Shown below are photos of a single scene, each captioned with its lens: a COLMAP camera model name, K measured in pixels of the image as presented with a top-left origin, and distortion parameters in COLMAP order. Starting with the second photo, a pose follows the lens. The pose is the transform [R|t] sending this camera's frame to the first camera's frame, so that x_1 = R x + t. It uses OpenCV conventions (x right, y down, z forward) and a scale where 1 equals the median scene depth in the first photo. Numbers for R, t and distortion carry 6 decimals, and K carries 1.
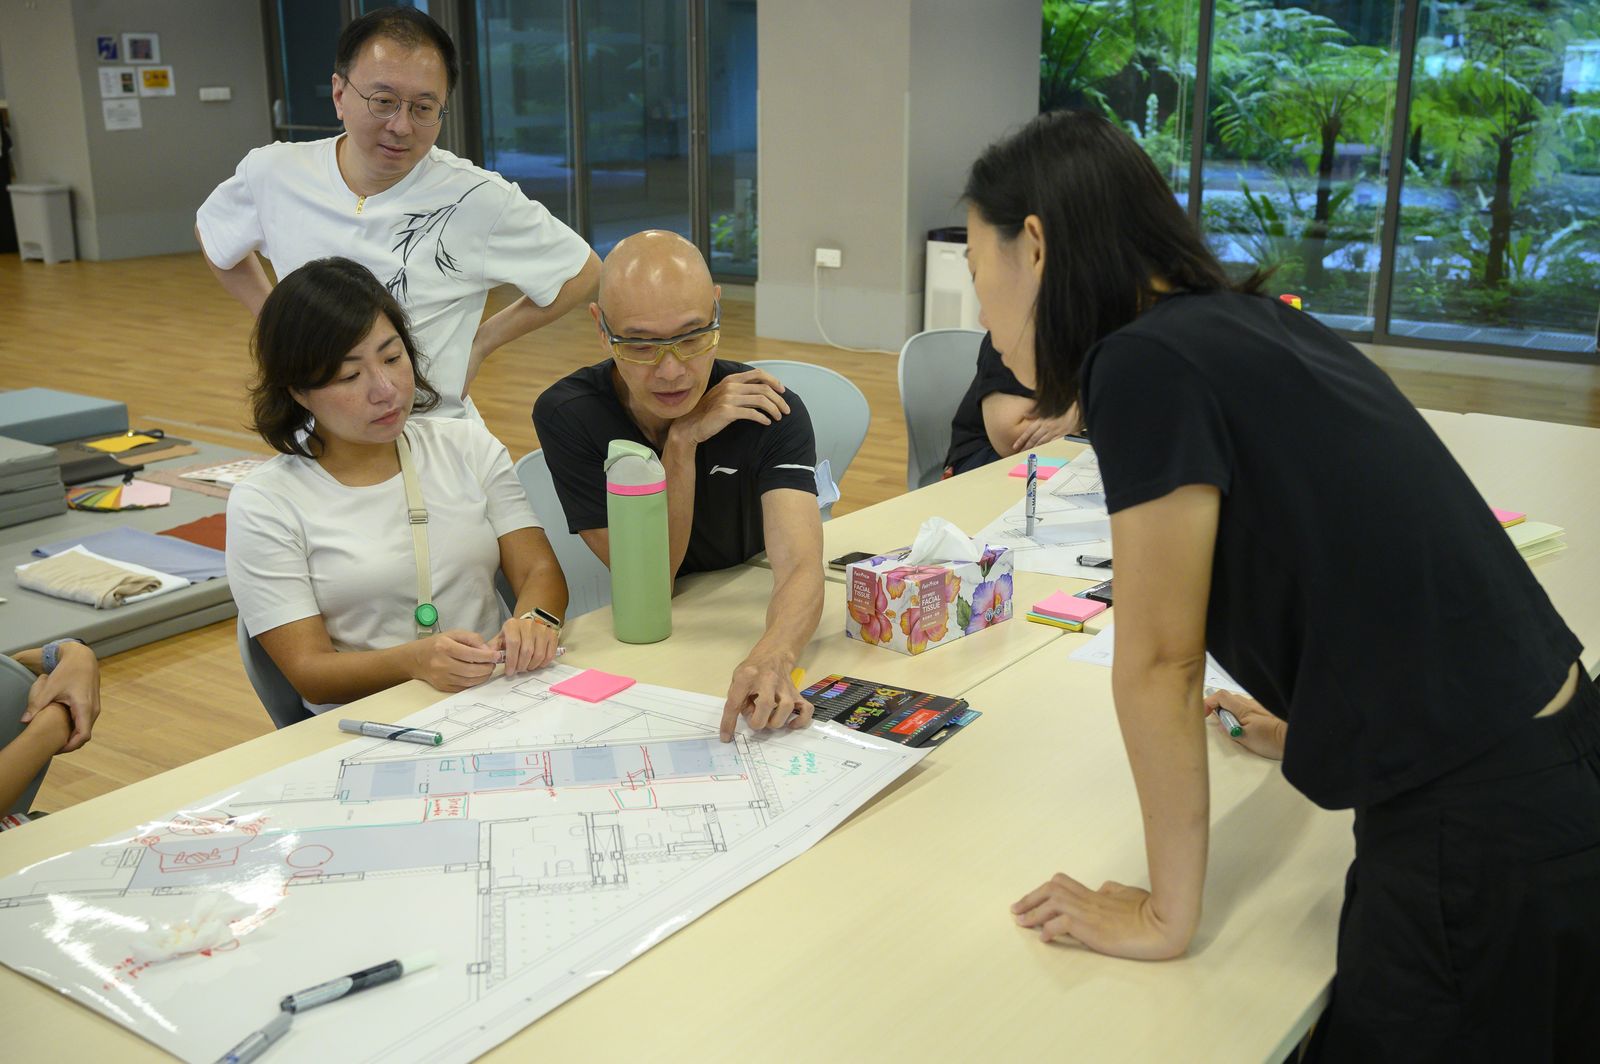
lens RADIAL K [[1591.9, 0, 802.5], [0, 1591.9, 532.1], [0, 0, 1]] dist [0.002466, 0.000000]
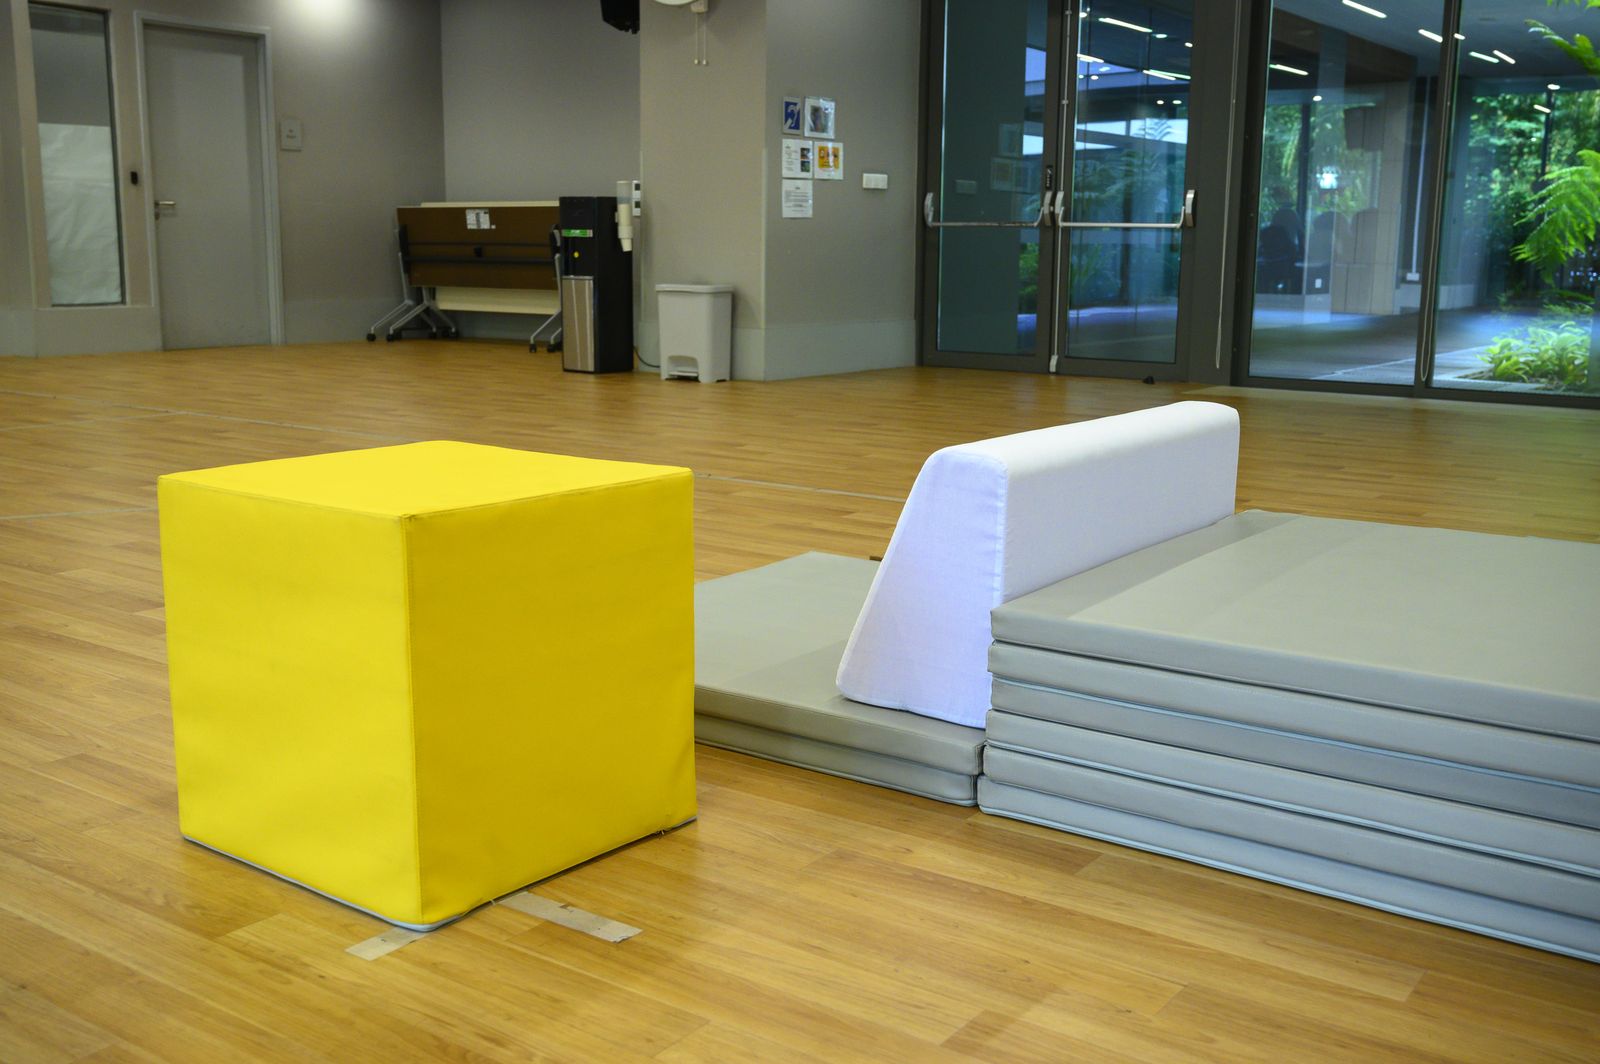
lens RADIAL K [[1591.9, 0, 797.8], [0, 1591.9, 531.7], [0, 0, 1]] dist [0.002466, 0.000000]
pose [[0.997304, 0.023306, -0.069587, -0.370191], [-0.030630, 0.993882, -0.106115, -0.015273], [0.066688, 0.107961, 0.991916, 0.238661]]
